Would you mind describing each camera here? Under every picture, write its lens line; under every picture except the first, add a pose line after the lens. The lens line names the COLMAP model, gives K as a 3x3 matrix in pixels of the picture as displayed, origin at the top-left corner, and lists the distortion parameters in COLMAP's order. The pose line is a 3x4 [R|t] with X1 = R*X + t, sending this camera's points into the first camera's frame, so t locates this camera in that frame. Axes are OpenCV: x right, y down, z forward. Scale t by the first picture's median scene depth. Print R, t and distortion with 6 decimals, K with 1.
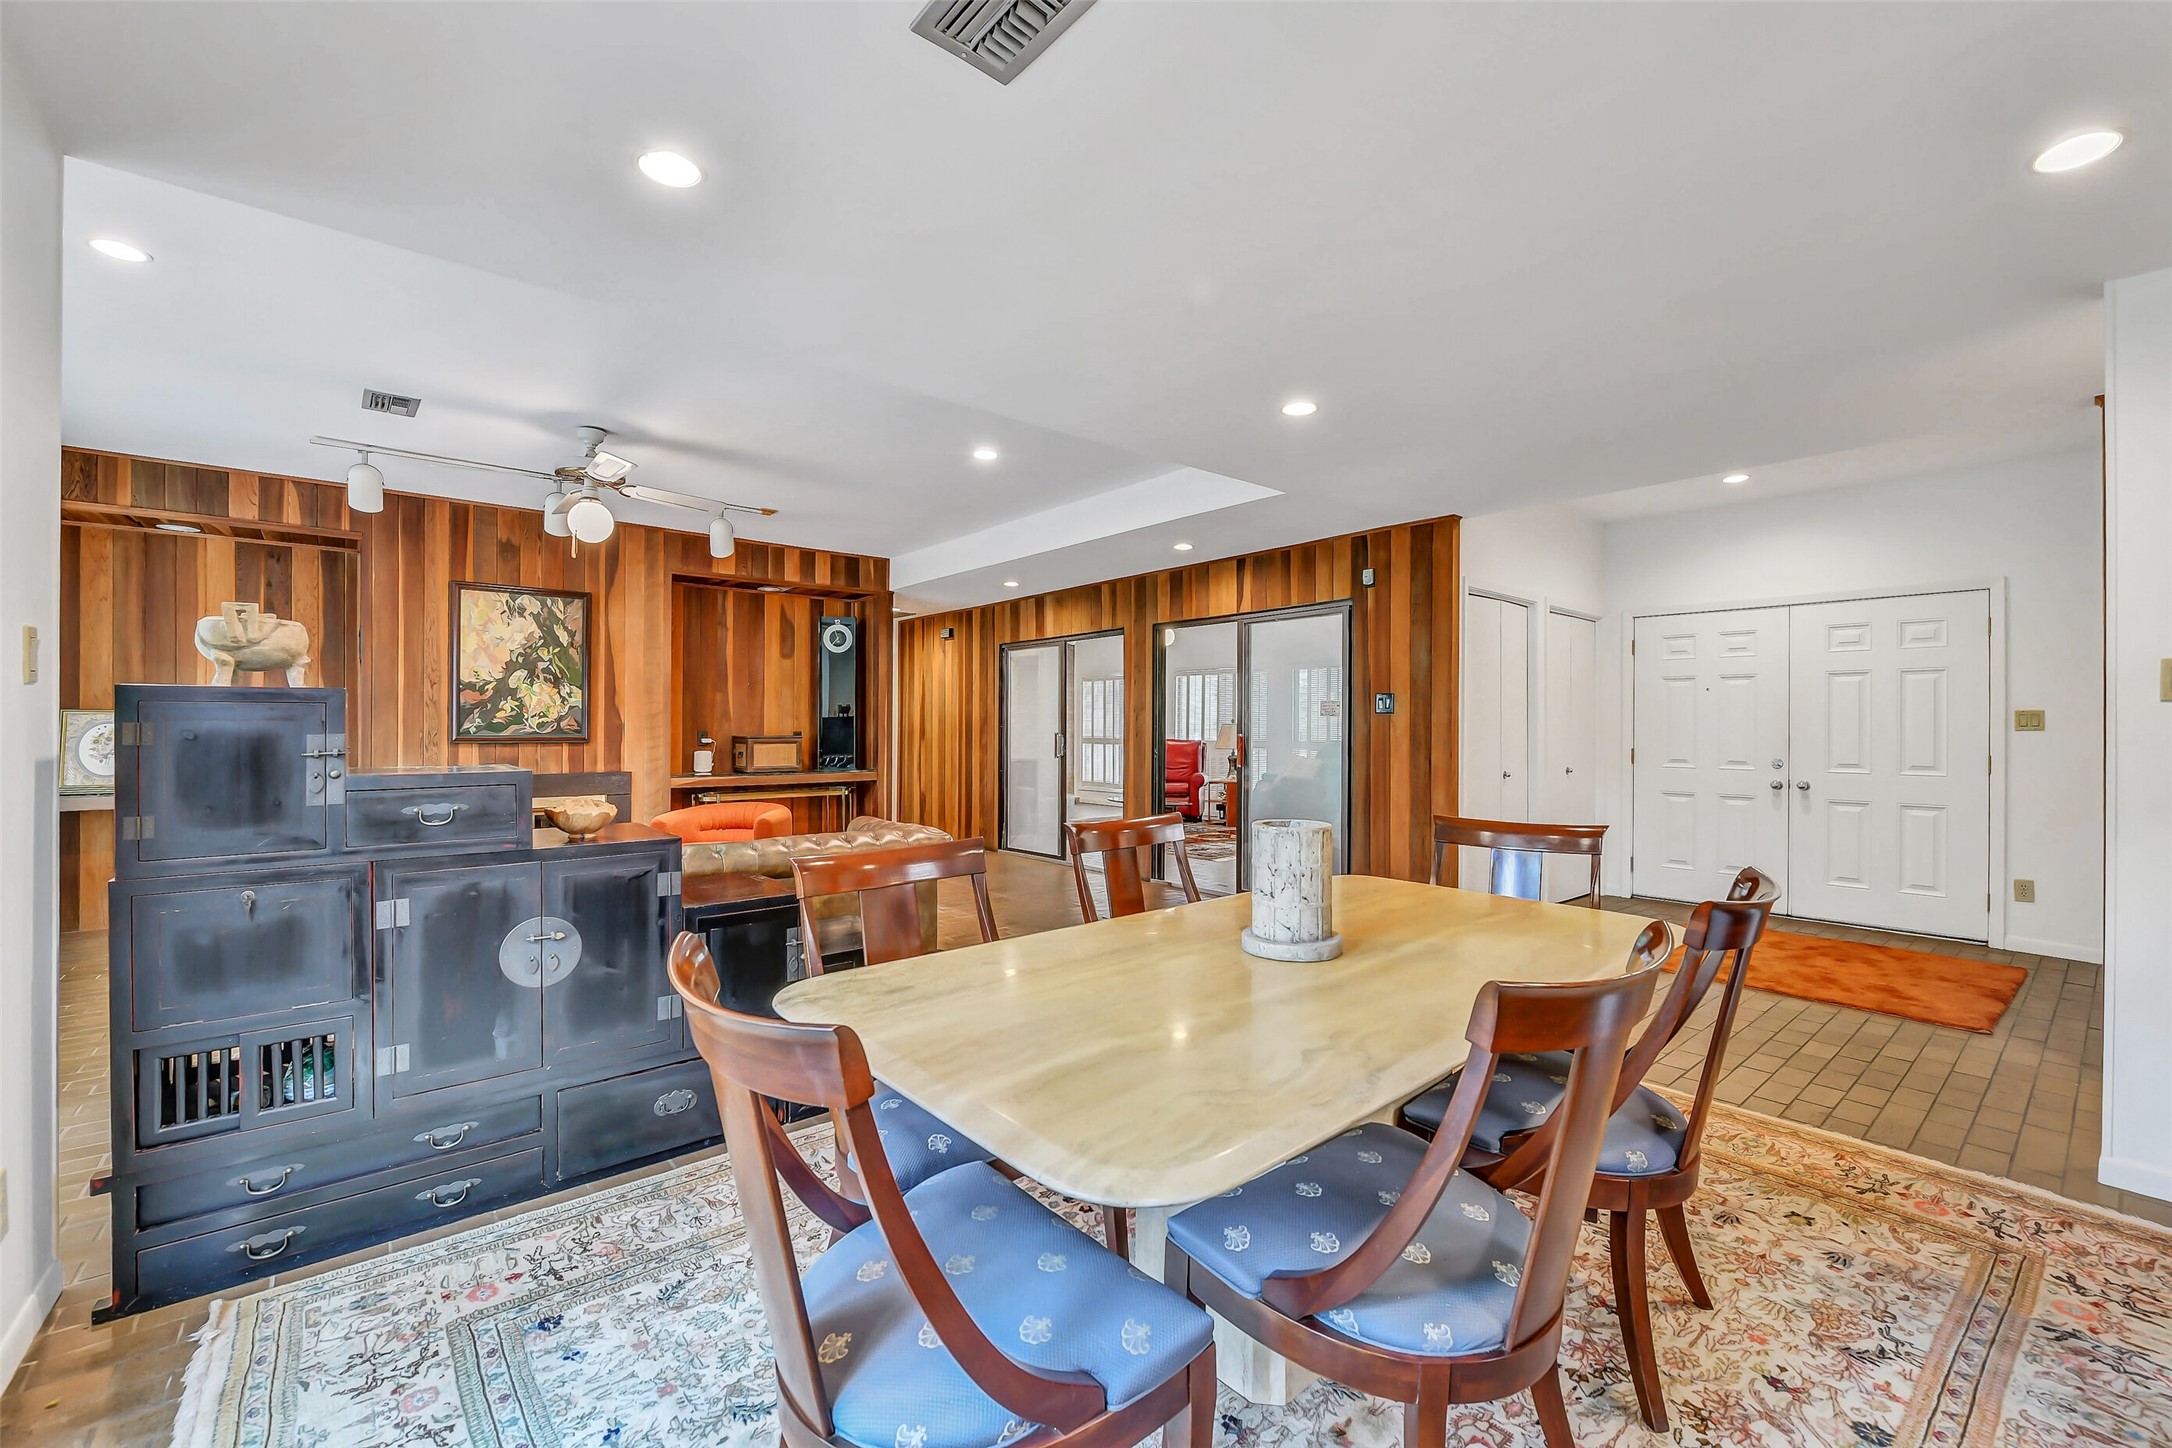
lens RADIAL K [[865.0, 0, 1079.1], [0, 865.0, 725.9], [0, 0, 1]] dist [-0.002903, 0.000327]
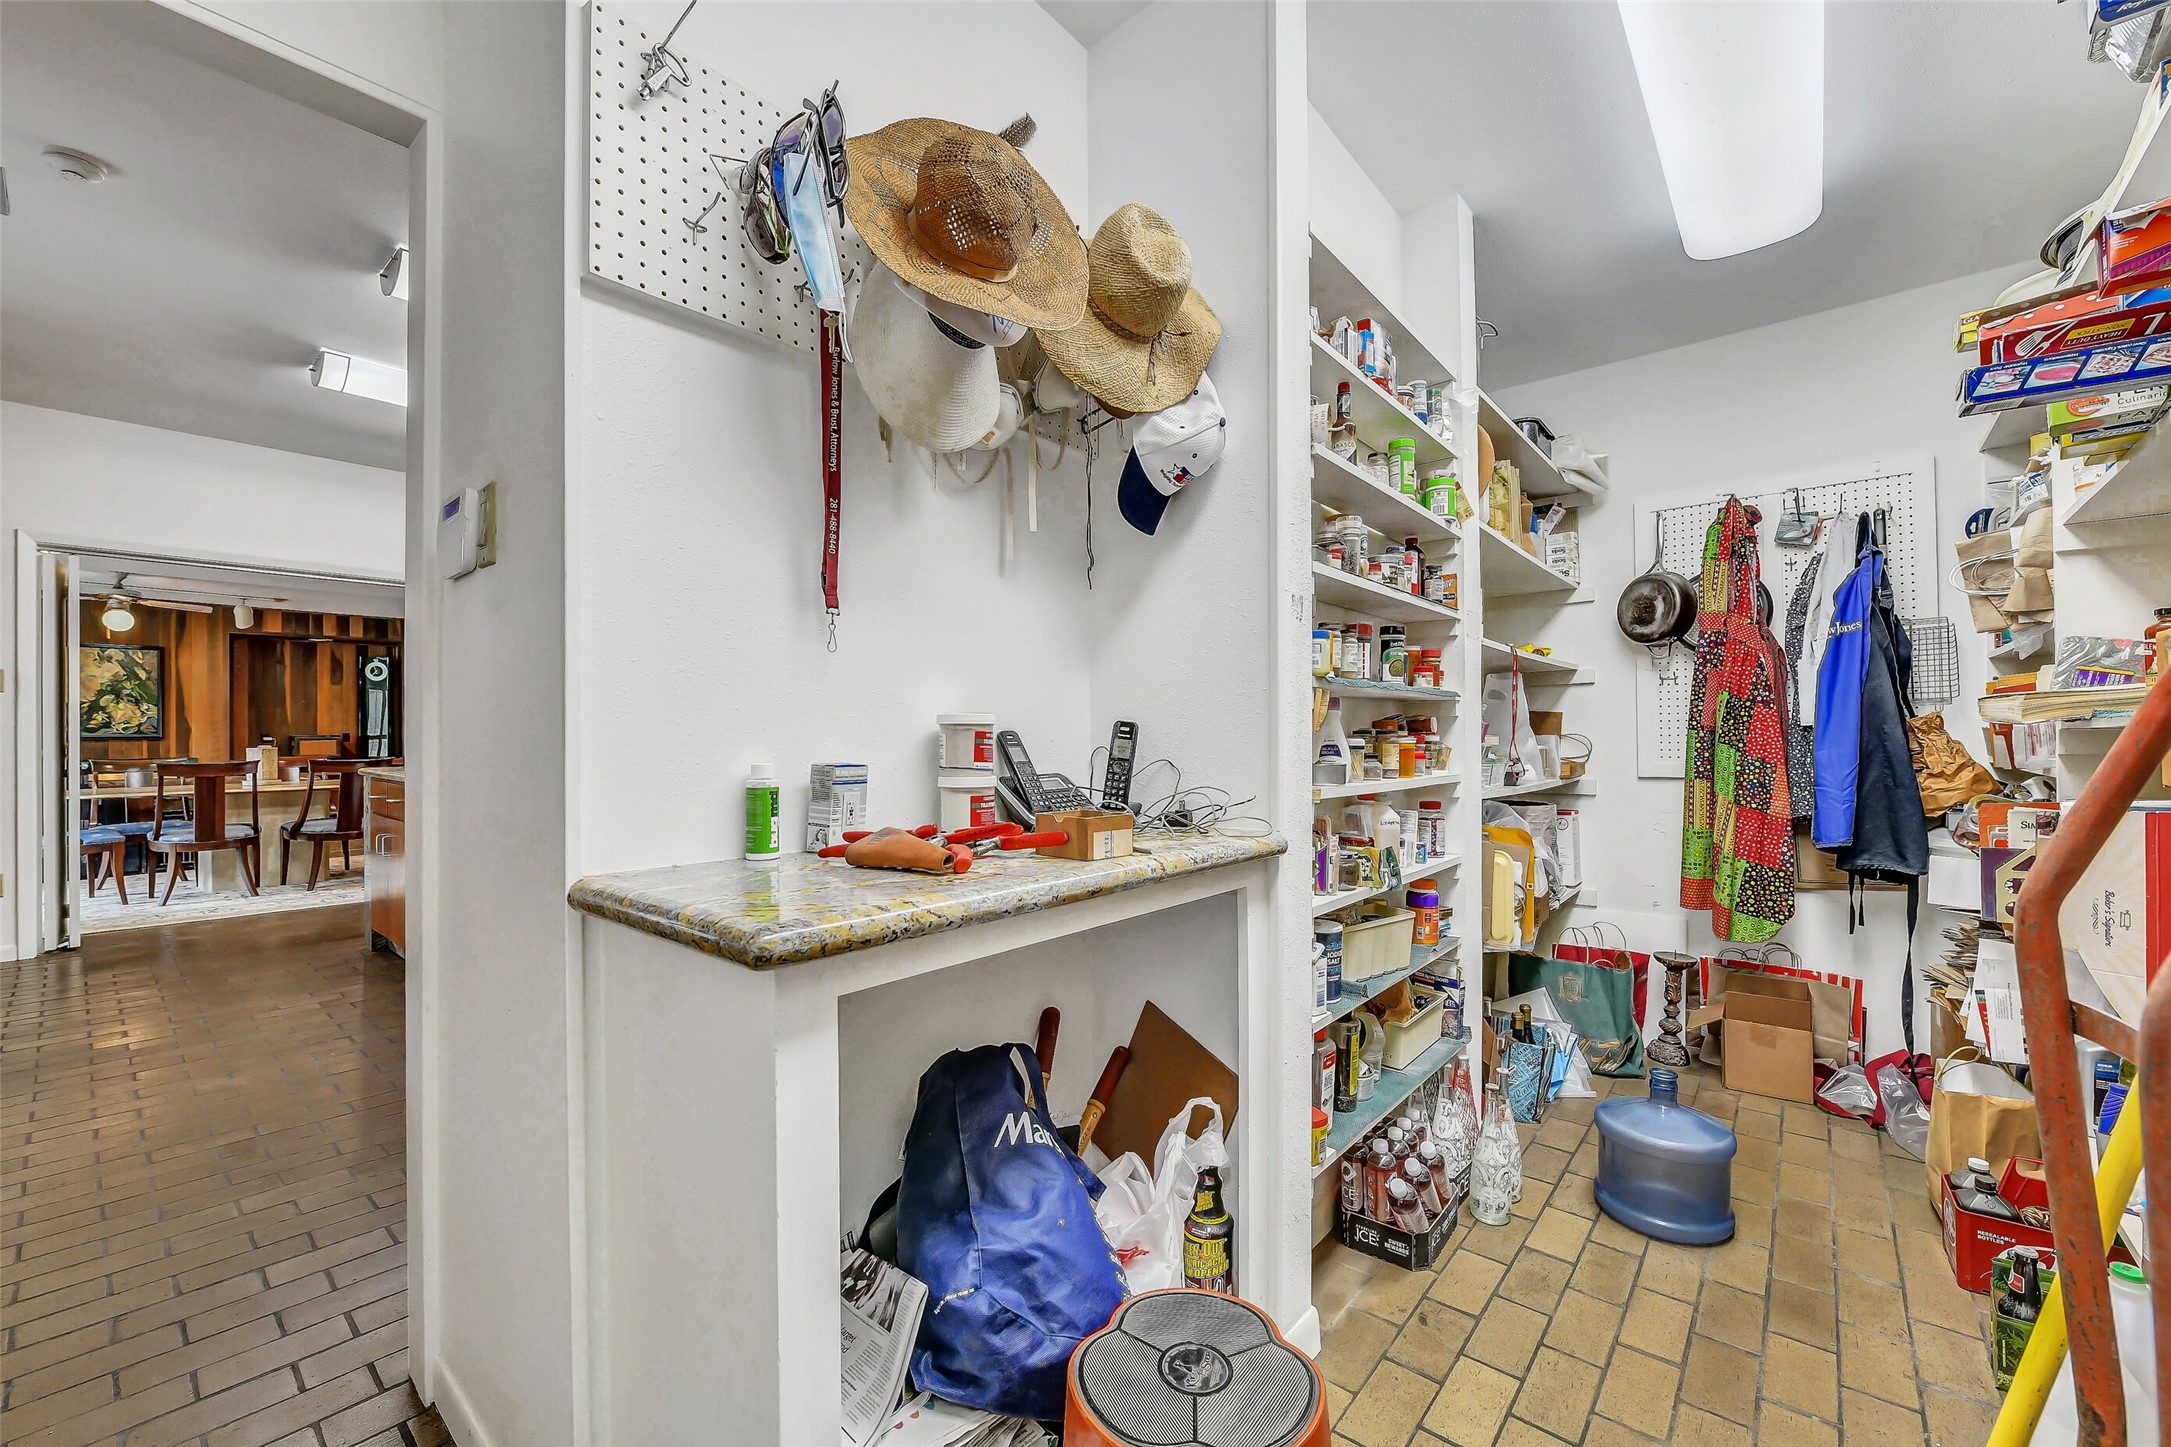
lens RADIAL K [[864.6, 0, 1071.2], [0, 864.6, 738.6], [0, 0, 1]] dist [-0.002903, 0.000327]
pose [[0.987302, -0.011776, 0.158416, 0.868082], [0.011643, 0.999931, 0.001773, 0.035175], [-0.158426, 0.000094, 0.987371, -0.875046]]
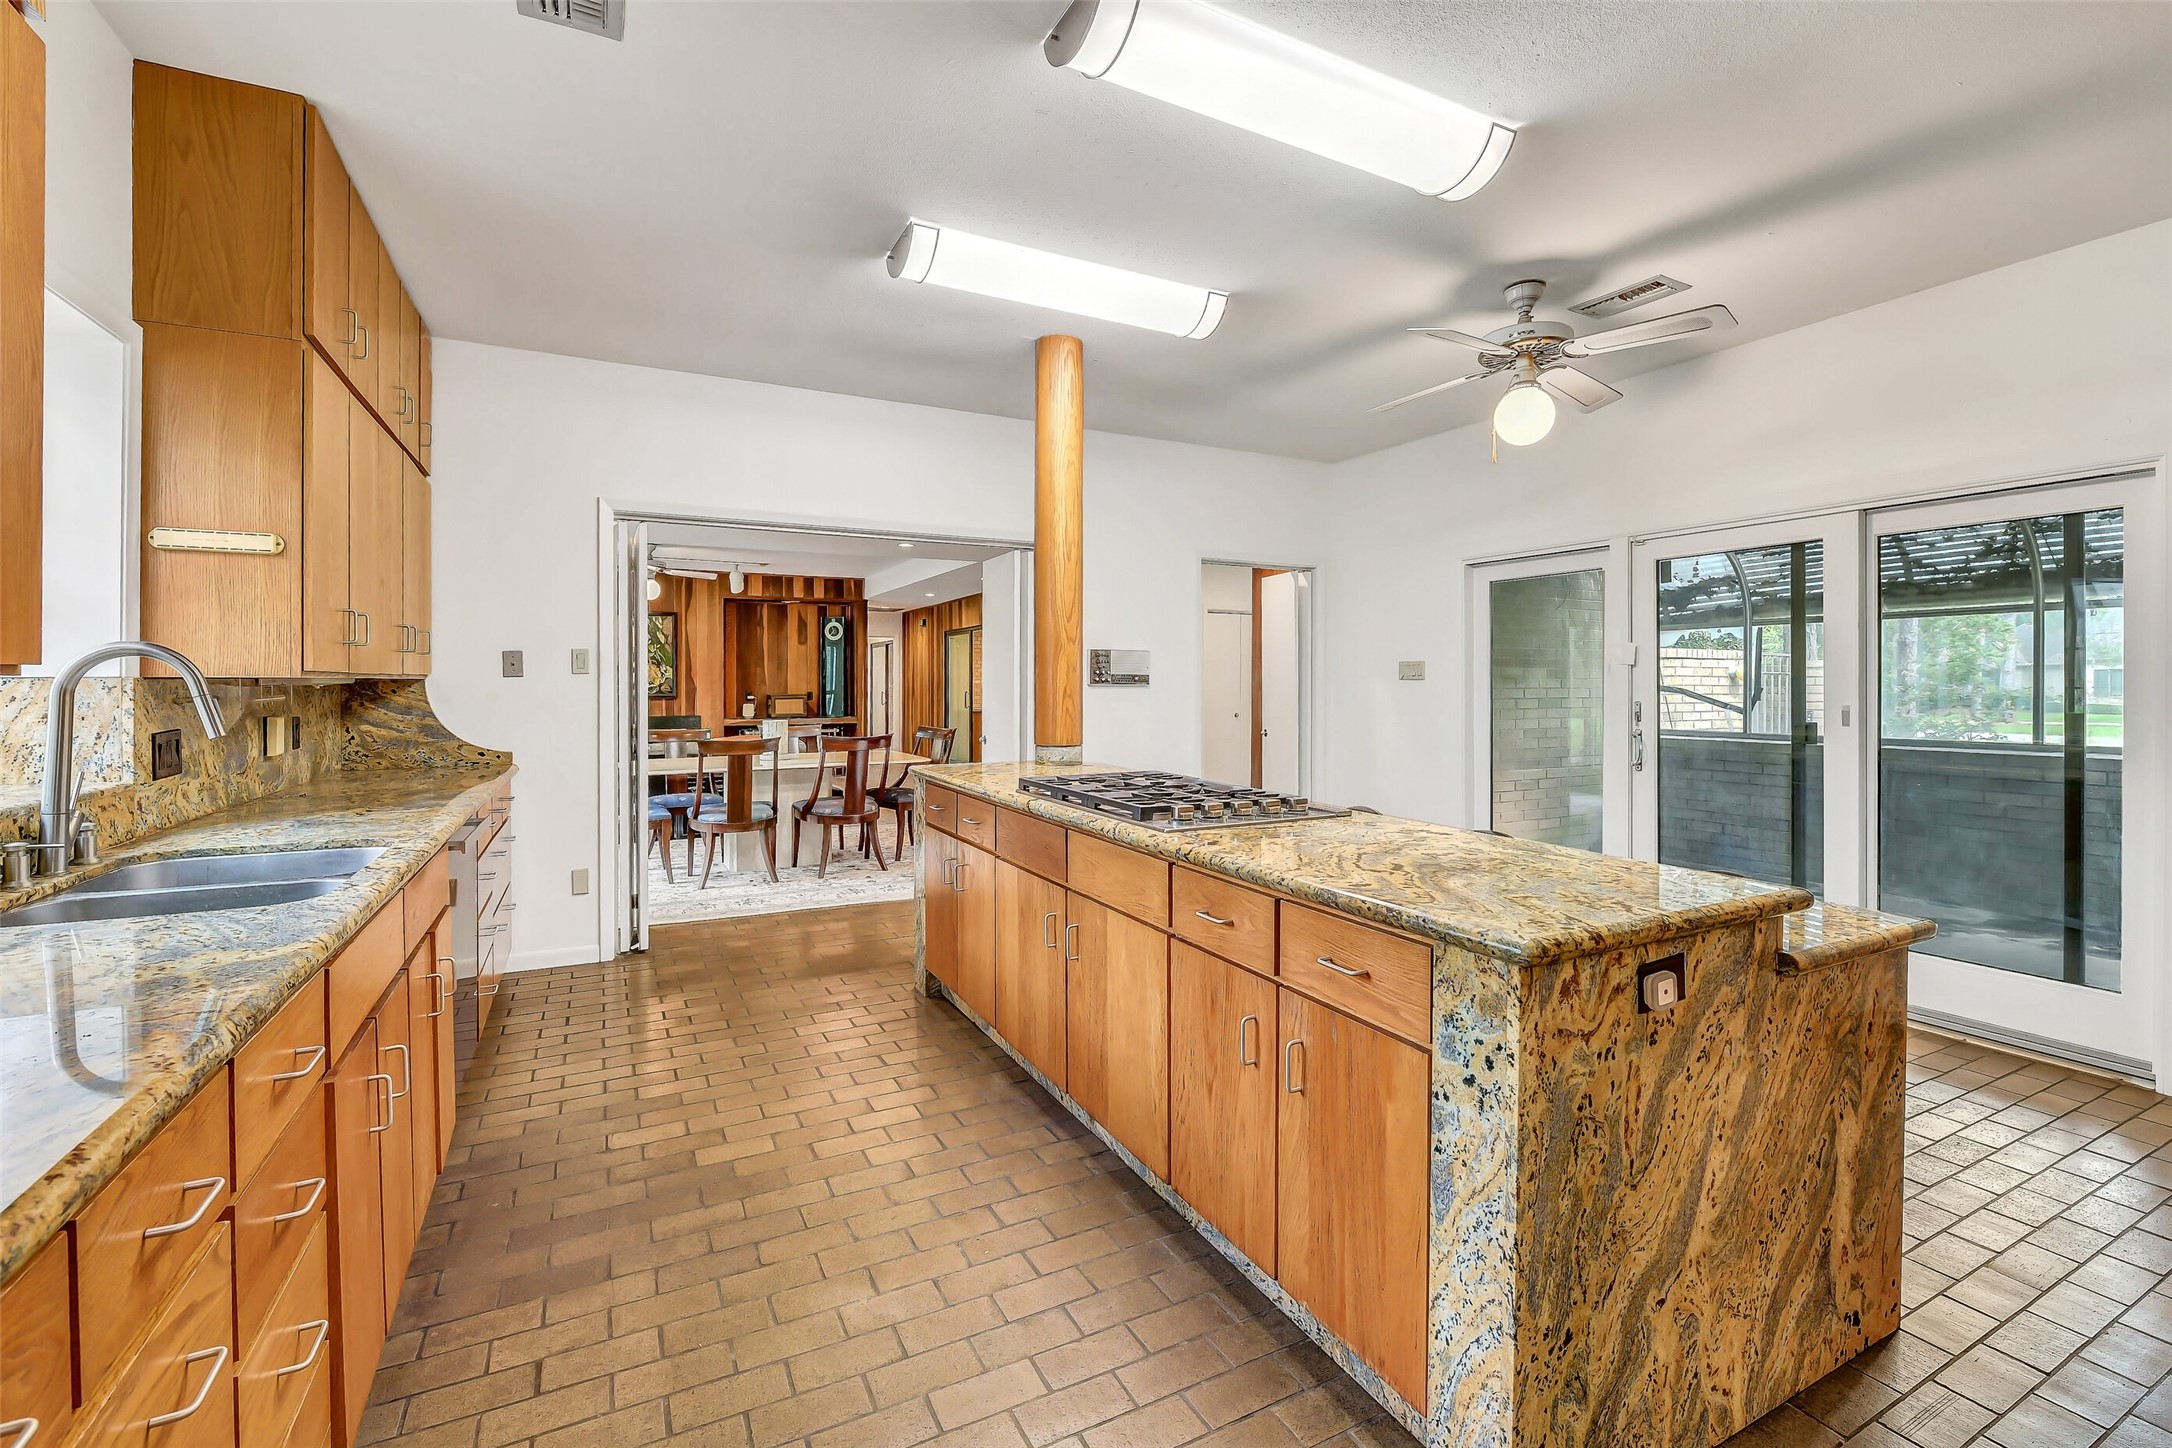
lens RADIAL K [[925.8, 0, 1076.9], [0, 925.8, 683.8], [0, 0, 1]] dist [0.001018, -0.000879]
pose [[0.975494, -0.007576, -0.219896, 0.643878], [0.006779, 0.999967, -0.004379, 0.003690], [0.219922, 0.002781, 0.975514, -0.656583]]
